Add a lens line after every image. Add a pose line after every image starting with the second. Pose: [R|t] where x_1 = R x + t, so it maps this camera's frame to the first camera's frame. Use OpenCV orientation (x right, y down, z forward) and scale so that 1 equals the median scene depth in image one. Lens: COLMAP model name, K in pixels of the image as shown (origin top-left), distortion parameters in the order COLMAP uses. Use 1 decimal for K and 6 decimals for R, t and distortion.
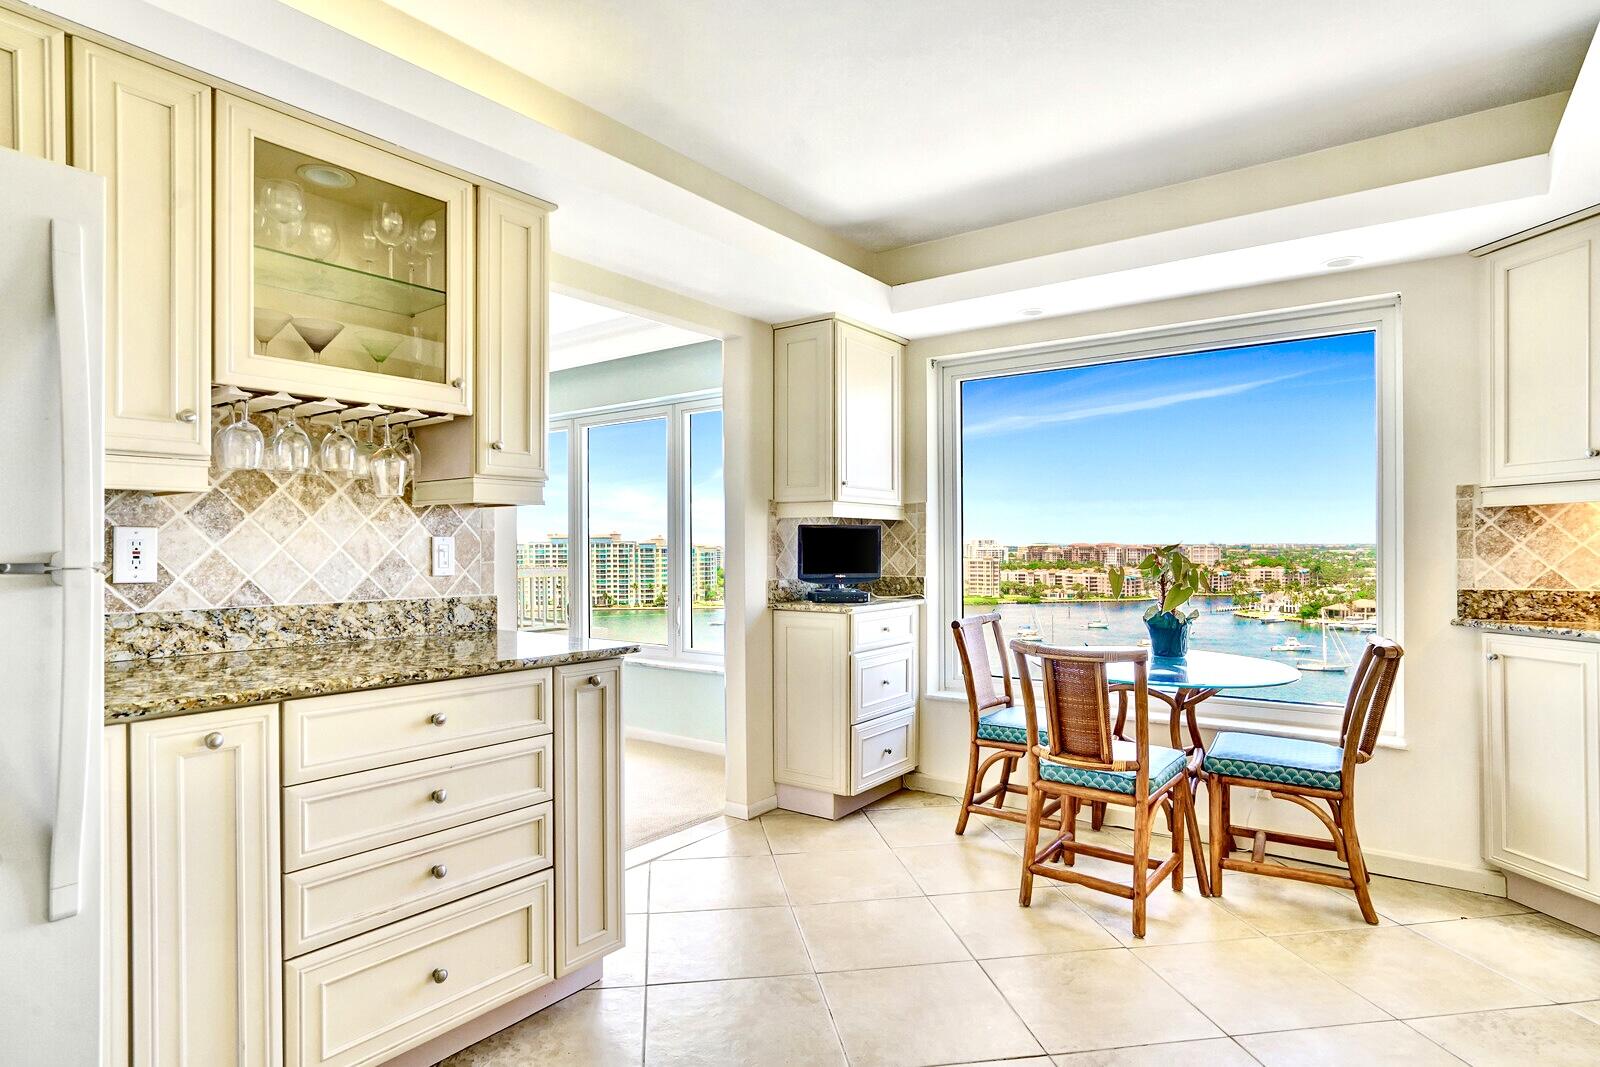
lens RADIAL K [[879.3, 0, 794.1], [0, 879.3, 556.9], [0, 0, 1]] dist [-0.004154, 0.005239]
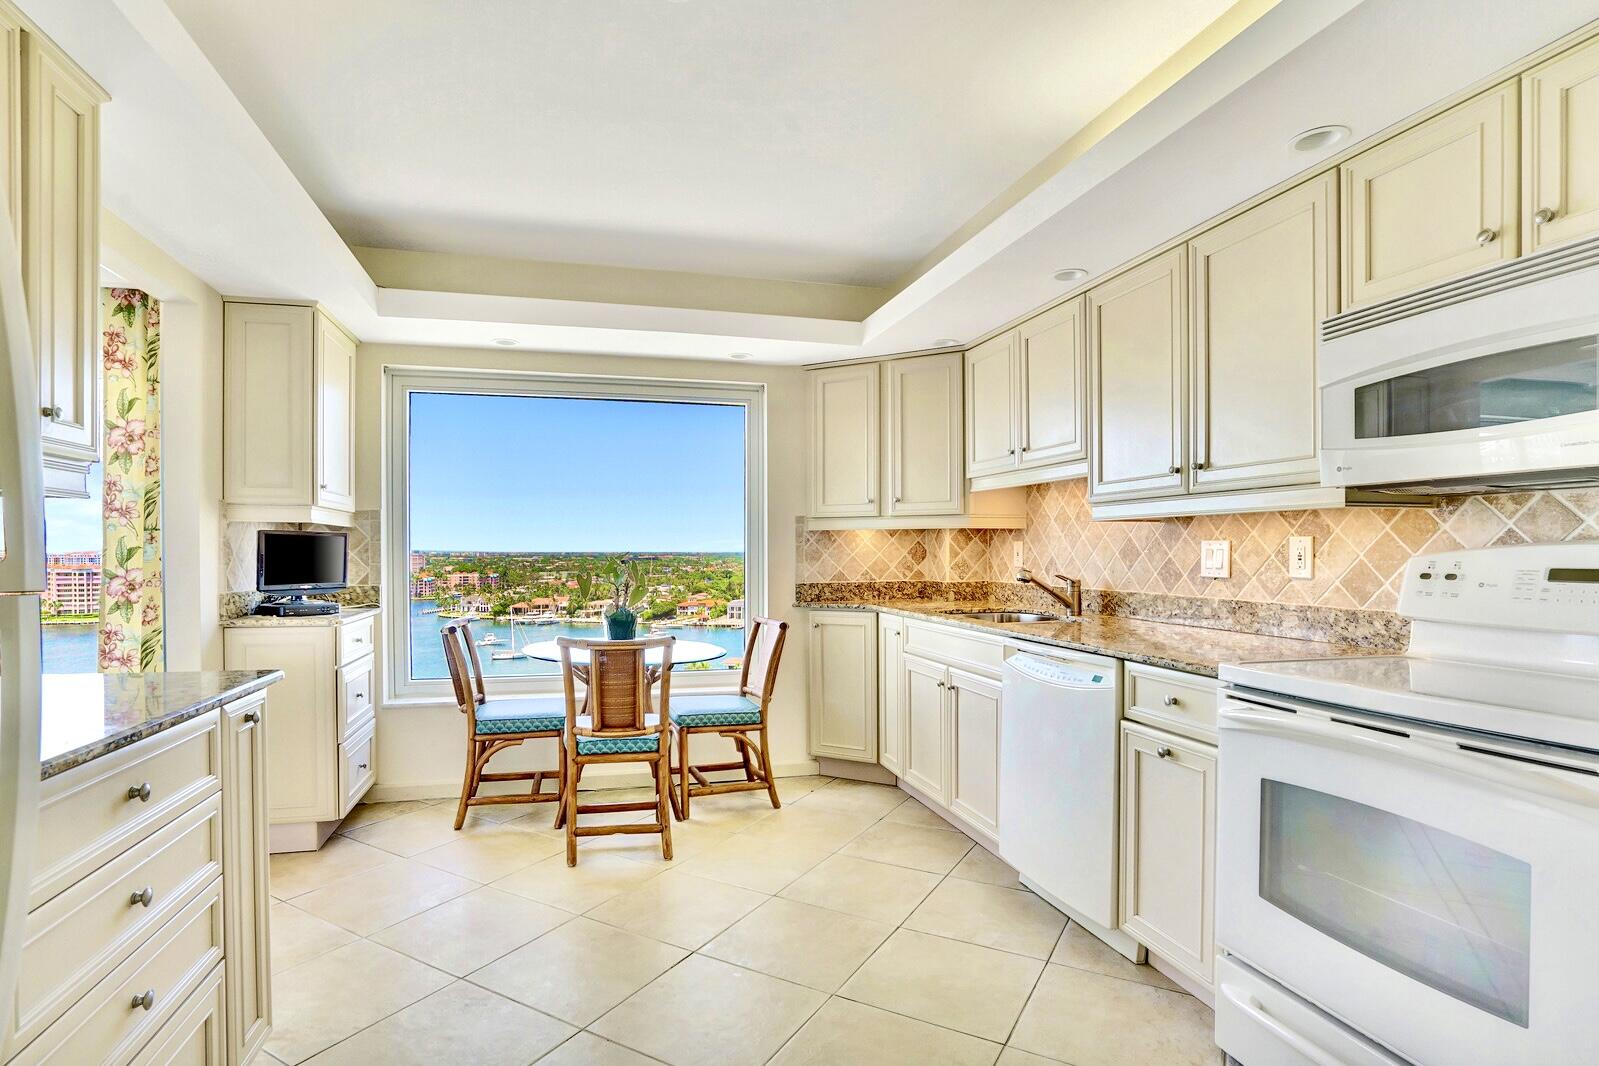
lens RADIAL K [[815.8, 0, 779.6], [0, 815.8, 569.4], [0, 0, 1]] dist [-0.010890, 0.002318]
pose [[0.650610, -0.010565, 0.759339, -0.284096], [0.005818, 0.999943, 0.008927, -0.000716], [-0.759390, -0.001390, 0.650634, 0.073858]]
